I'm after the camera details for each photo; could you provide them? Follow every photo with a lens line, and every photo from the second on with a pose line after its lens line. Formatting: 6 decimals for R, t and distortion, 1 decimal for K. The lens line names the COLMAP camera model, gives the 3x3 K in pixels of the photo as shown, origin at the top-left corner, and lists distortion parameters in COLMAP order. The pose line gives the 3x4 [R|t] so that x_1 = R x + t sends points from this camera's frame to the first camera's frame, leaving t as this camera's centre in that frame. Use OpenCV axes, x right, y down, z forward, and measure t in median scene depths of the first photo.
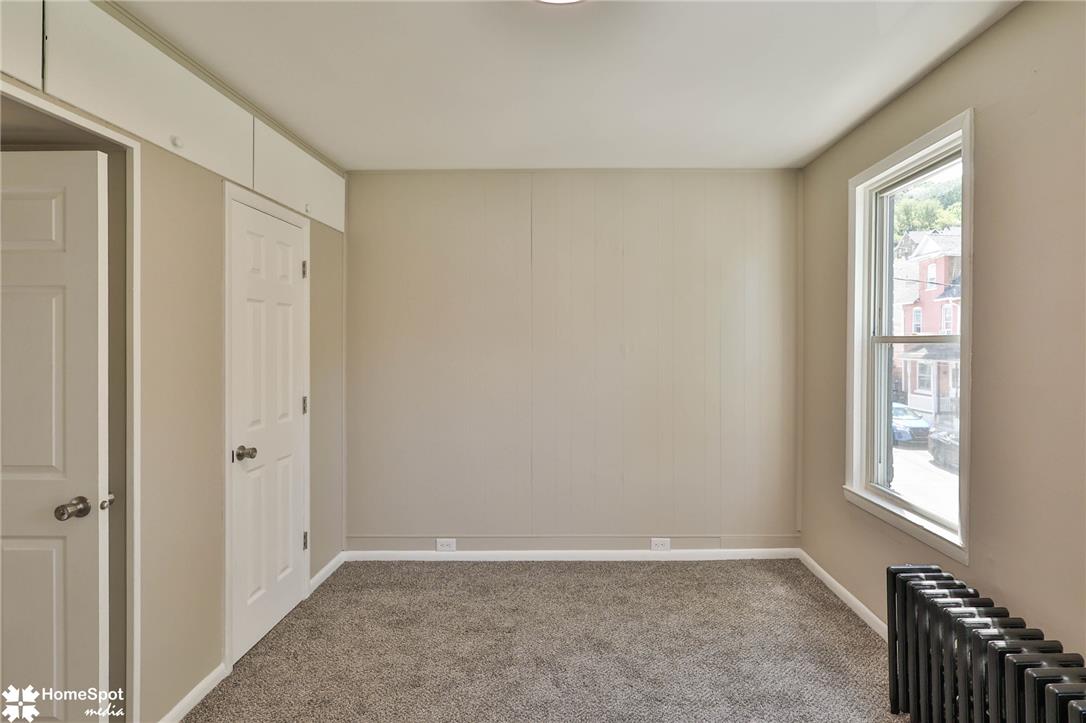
lens RADIAL K [[543.3, 0, 634.0], [0, 543.3, 348.9], [0, 0, 1]] dist [-0.002557, 0.003711]
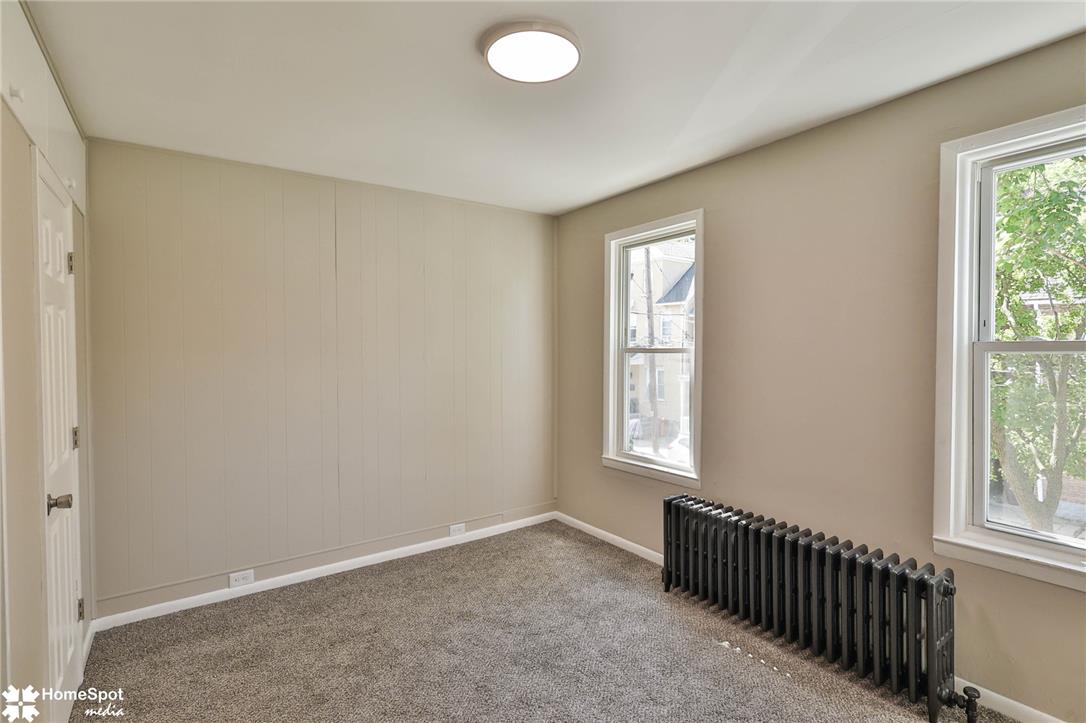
lens RADIAL K [[543.3, 0, 538.5], [0, 543.3, 369.2], [0, 0, 1]] dist [-0.002557, 0.003711]
pose [[0.808770, -0.025928, 0.587553, -0.555486], [0.011328, 0.999529, 0.028515, -0.010531], [-0.588016, -0.016407, 0.808683, -0.021850]]
